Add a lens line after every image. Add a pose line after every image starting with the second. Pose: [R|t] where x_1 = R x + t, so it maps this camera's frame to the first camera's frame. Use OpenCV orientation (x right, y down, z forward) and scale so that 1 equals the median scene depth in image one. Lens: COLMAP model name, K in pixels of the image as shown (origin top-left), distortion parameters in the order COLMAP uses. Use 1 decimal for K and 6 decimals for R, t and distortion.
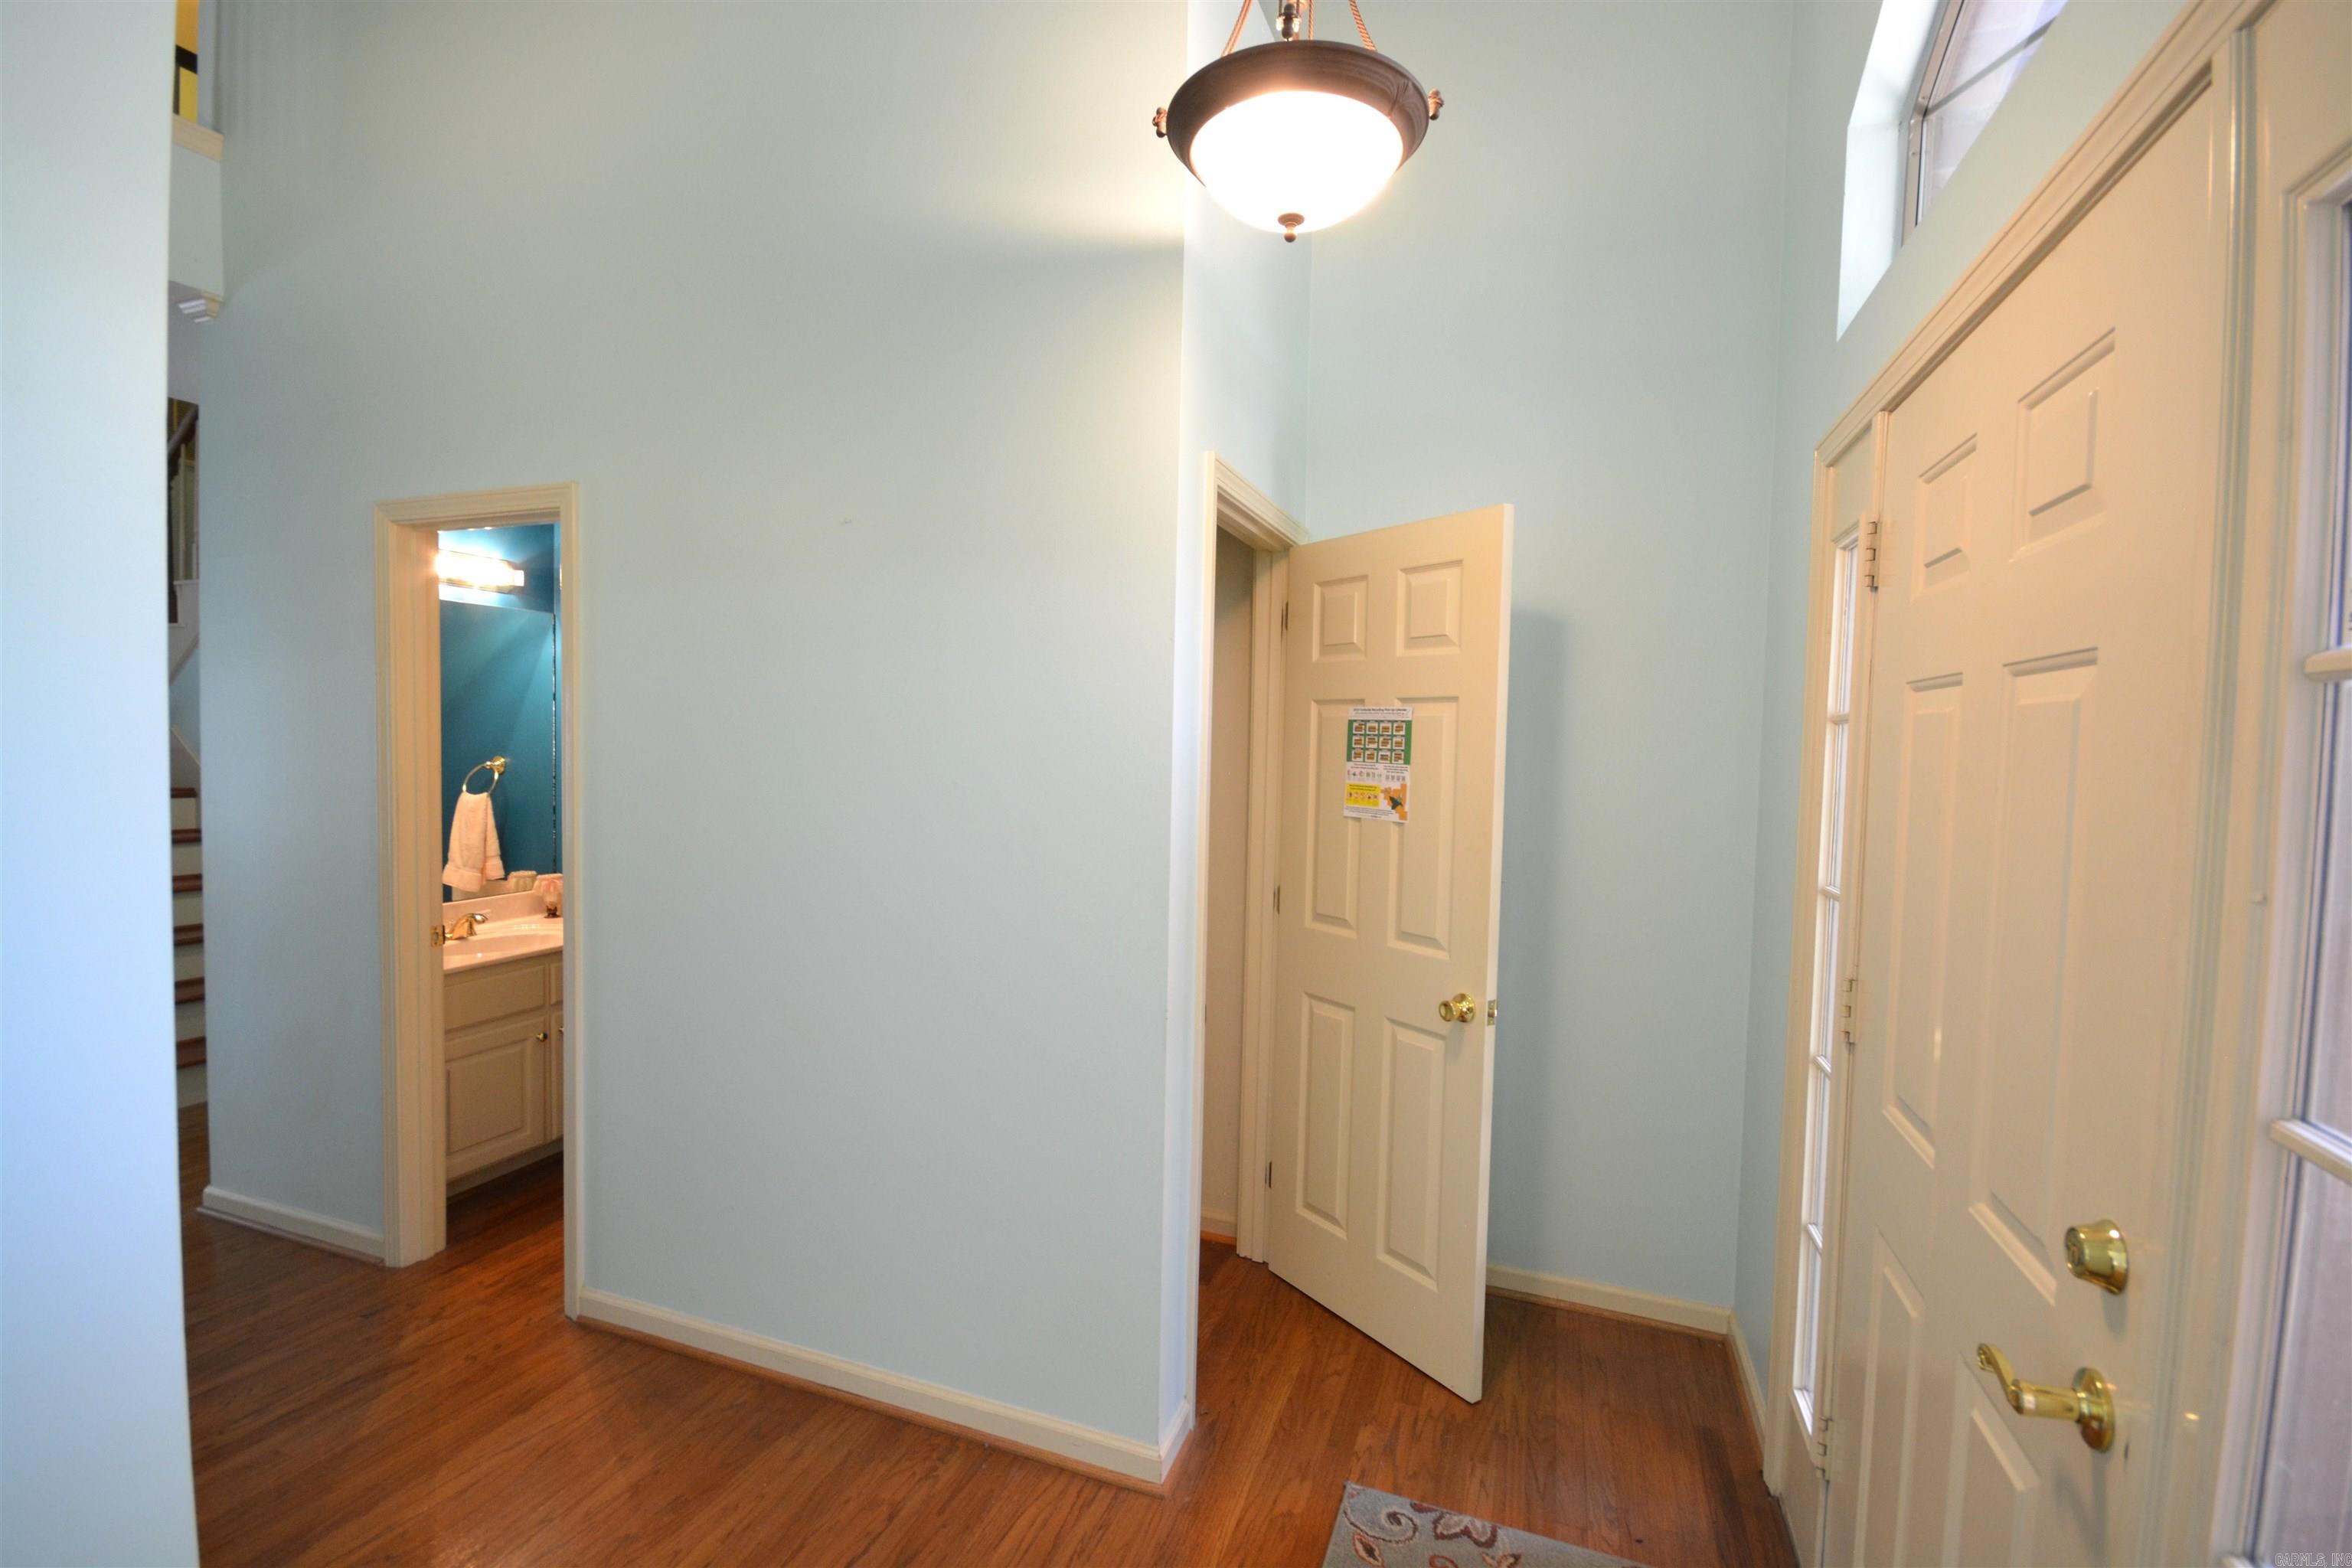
lens RADIAL K [[1034.5, 0, 1176.1], [0, 1034.5, 789.3], [0, 0, 1]] dist [0.002566, -0.006390]
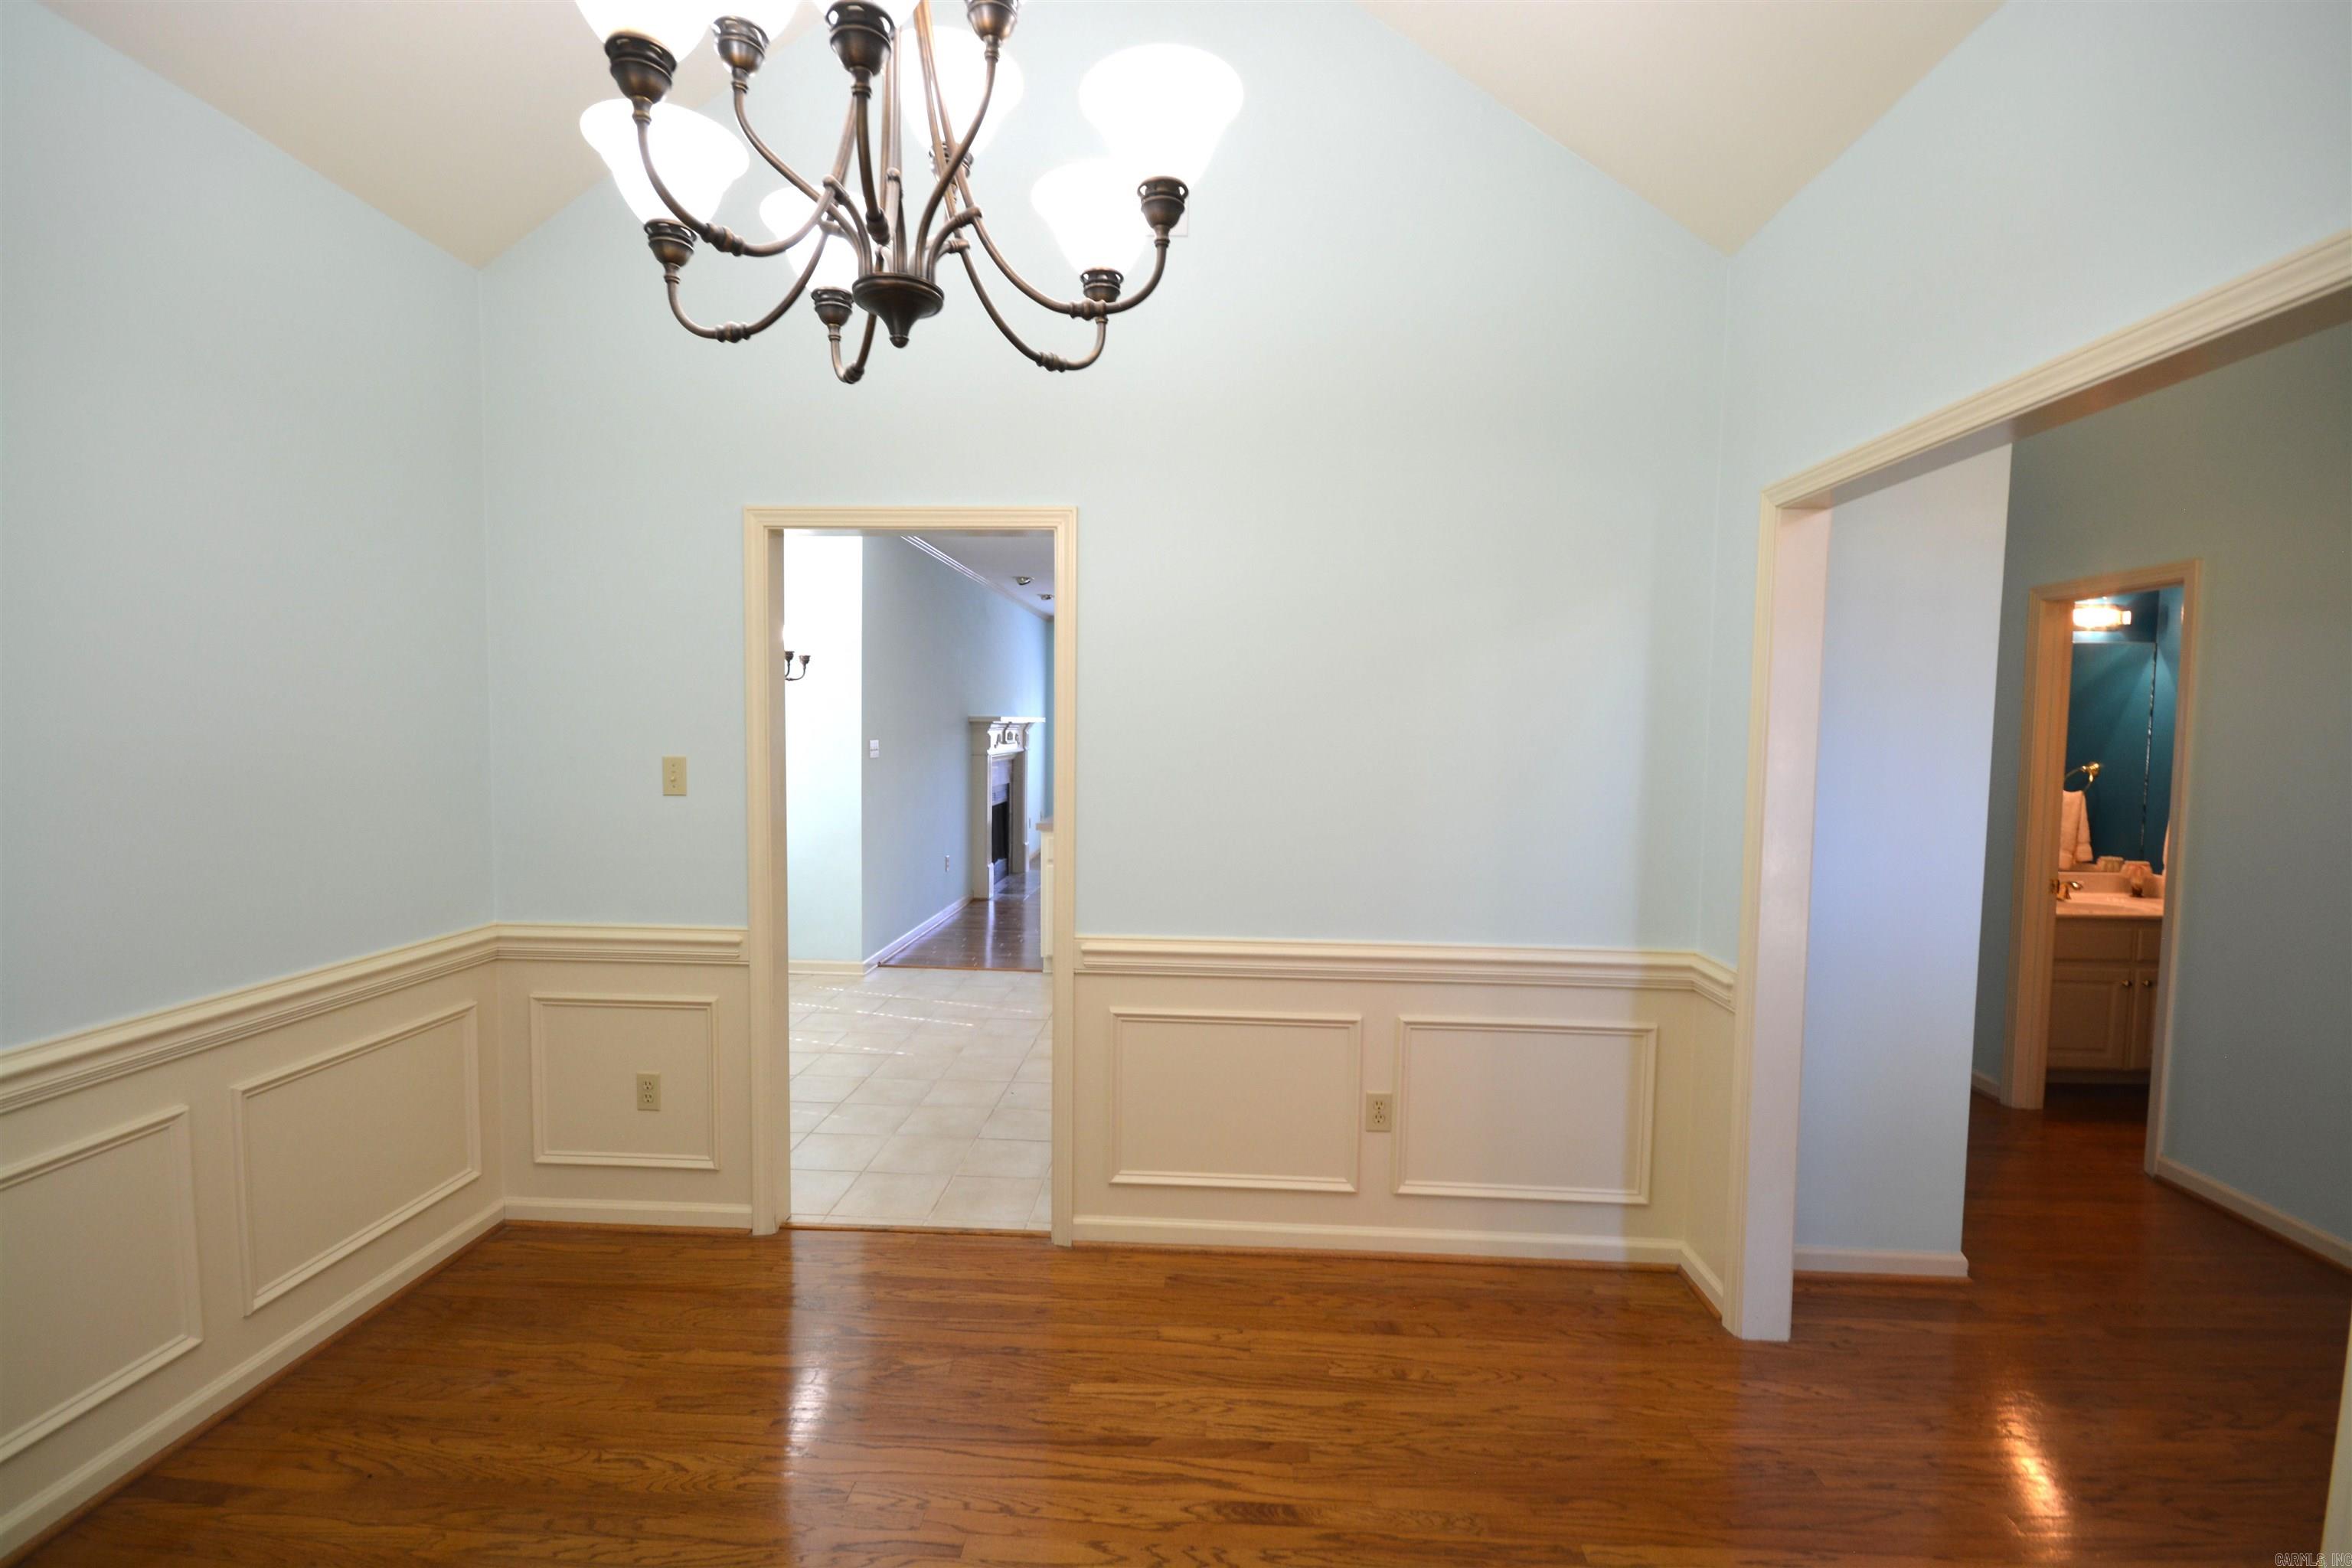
lens RADIAL K [[1034.5, 0, 1184.4], [0, 1034.5, 789.6], [0, 0, 1]] dist [0.002566, -0.006390]
pose [[0.301913, 0.047754, -0.952139, 0.208415], [-0.043226, 0.998403, 0.036368, 0.003359], [0.952355, 0.030177, 0.303495, -0.442302]]
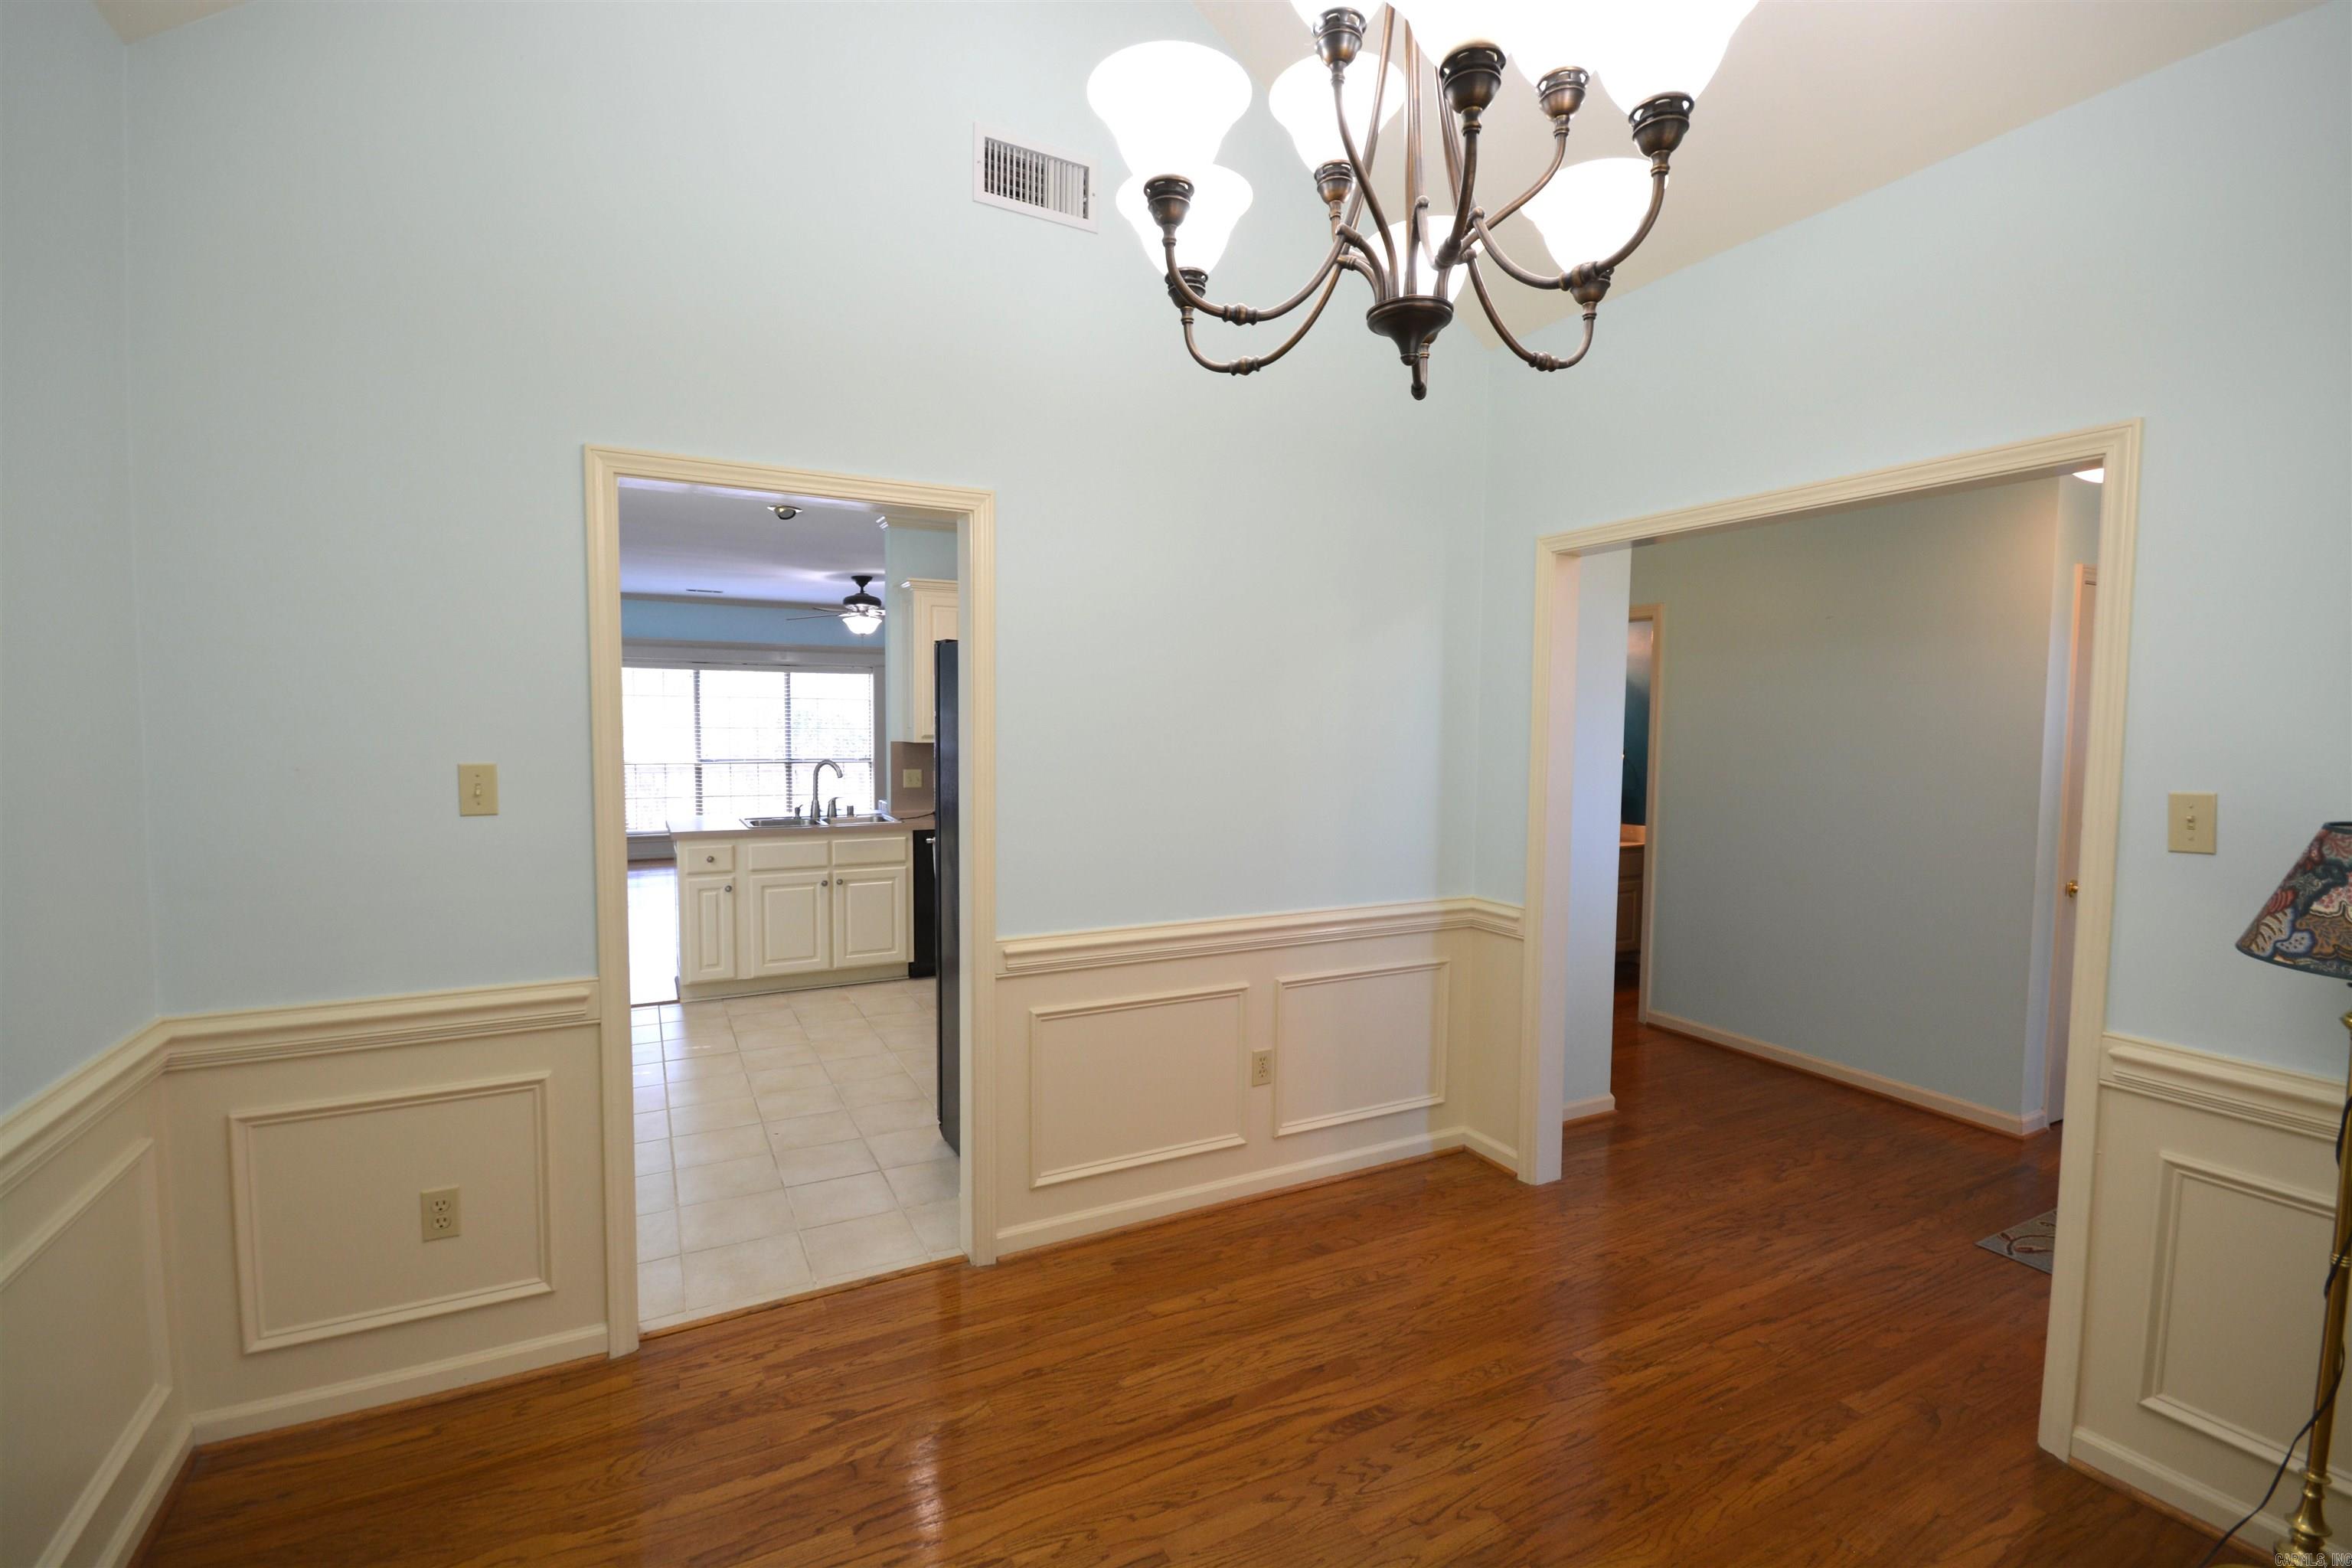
lens RADIAL K [[1034.5, 0, 1186.5], [0, 1034.5, 786.8], [0, 0, 1]] dist [0.002566, -0.006390]
pose [[0.748242, 0.037889, -0.662343, 0.045953], [-0.024328, 0.999263, 0.029678, 0.009179], [0.662979, -0.006093, 0.748613, -0.735684]]
